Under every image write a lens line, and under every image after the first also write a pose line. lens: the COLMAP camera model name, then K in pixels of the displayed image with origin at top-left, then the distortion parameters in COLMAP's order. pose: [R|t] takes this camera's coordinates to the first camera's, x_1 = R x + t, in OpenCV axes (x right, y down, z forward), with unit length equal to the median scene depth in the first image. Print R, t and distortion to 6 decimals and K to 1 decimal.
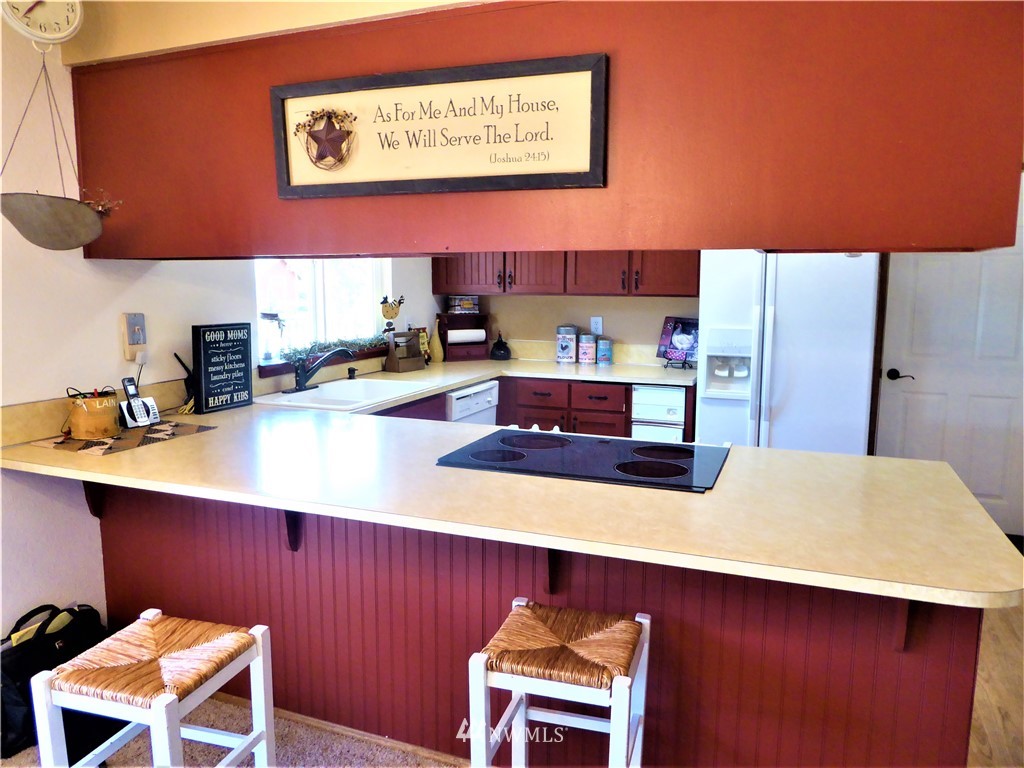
lens RADIAL K [[732.9, 0, 518.9], [0, 732.9, 378.7], [0, 0, 1]] dist [-0.033018, 0.011886]
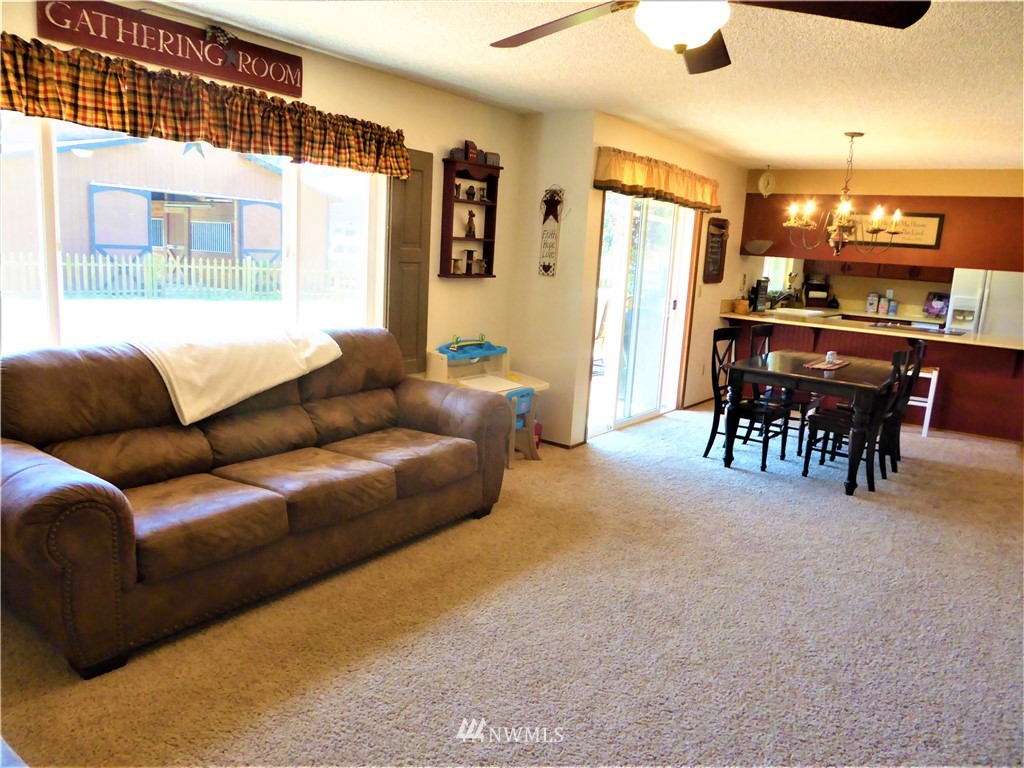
lens RADIAL K [[736.6, 0, 537.5], [0, 736.6, 377.0], [0, 0, 1]] dist [0.000934, 0.001063]
pose [[0.972120, 0.097172, -0.213402, -0.419015], [-0.089704, 0.994977, 0.044428, 0.165548], [0.216647, -0.024047, 0.975954, -1.297986]]
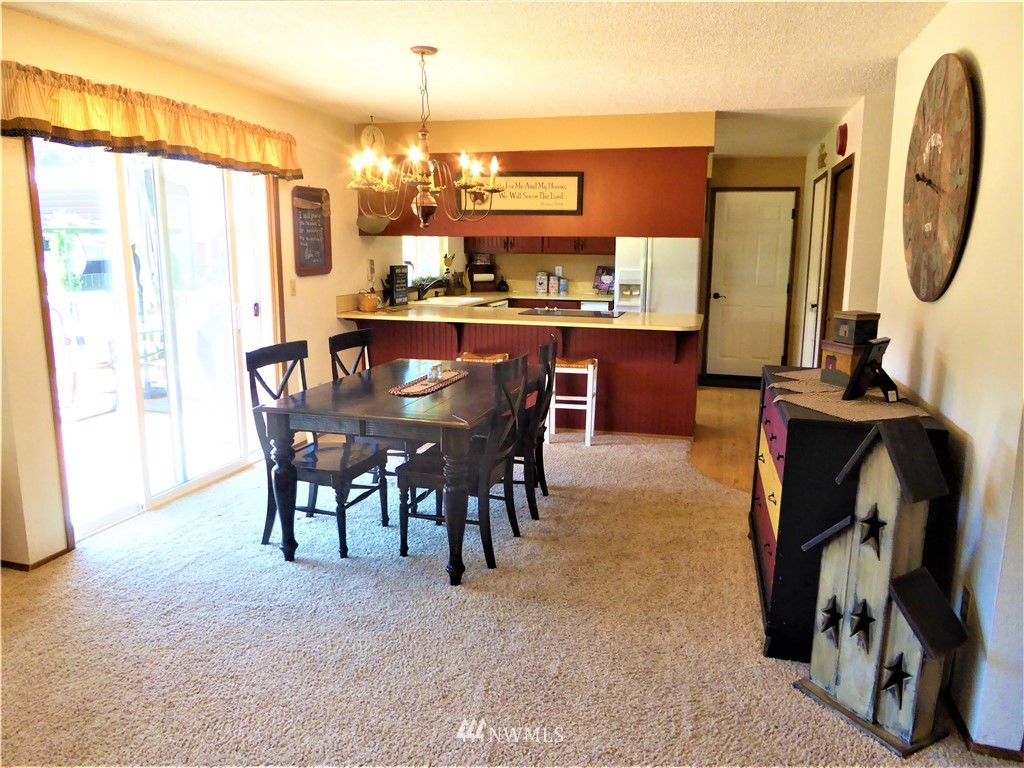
lens RADIAL K [[732.9, 0, 518.9], [0, 732.9, 378.7], [0, 0, 1]] dist [-0.033018, 0.011886]
pose [[0.994828, -0.014038, 0.100598, -0.191228], [0.009019, 0.998700, 0.050171, 0.108114], [-0.101172, -0.049004, 0.993661, -0.844965]]
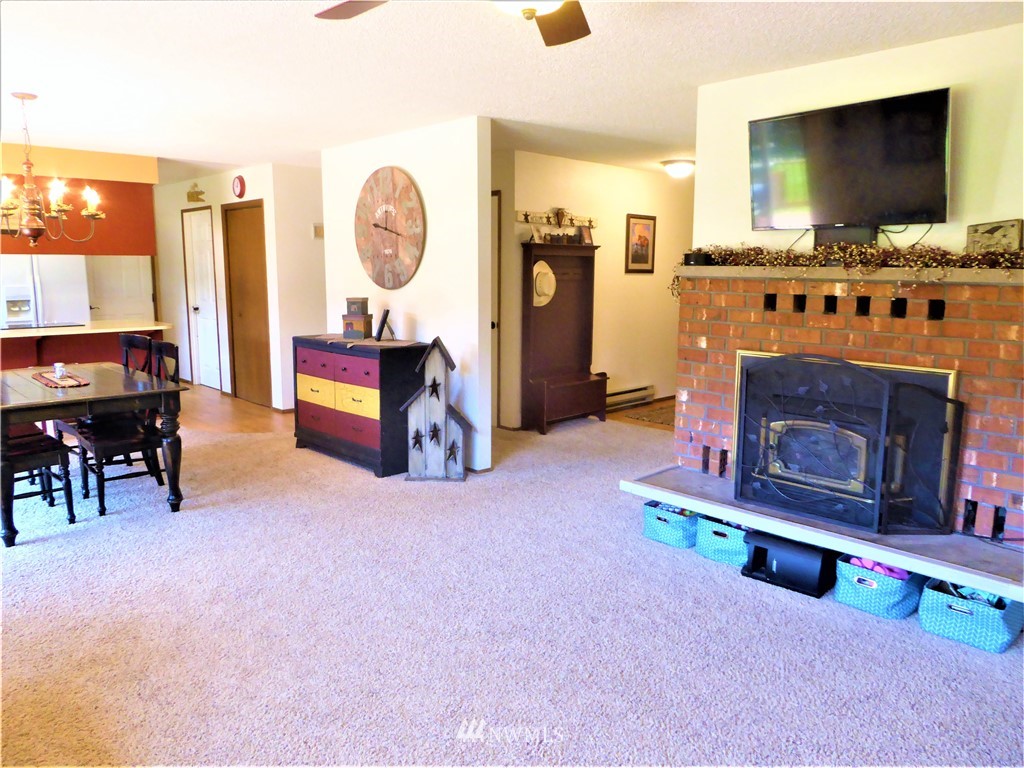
lens RADIAL K [[726.4, 0, 515.7], [0, 726.4, 376.7], [0, 0, 1]] dist [-0.031561, -0.000630]
pose [[0.418113, -0.136269, 0.898116, -0.837404], [0.114397, 0.988712, 0.096758, 0.128043], [-0.901163, 0.062286, 0.428982, -0.963734]]
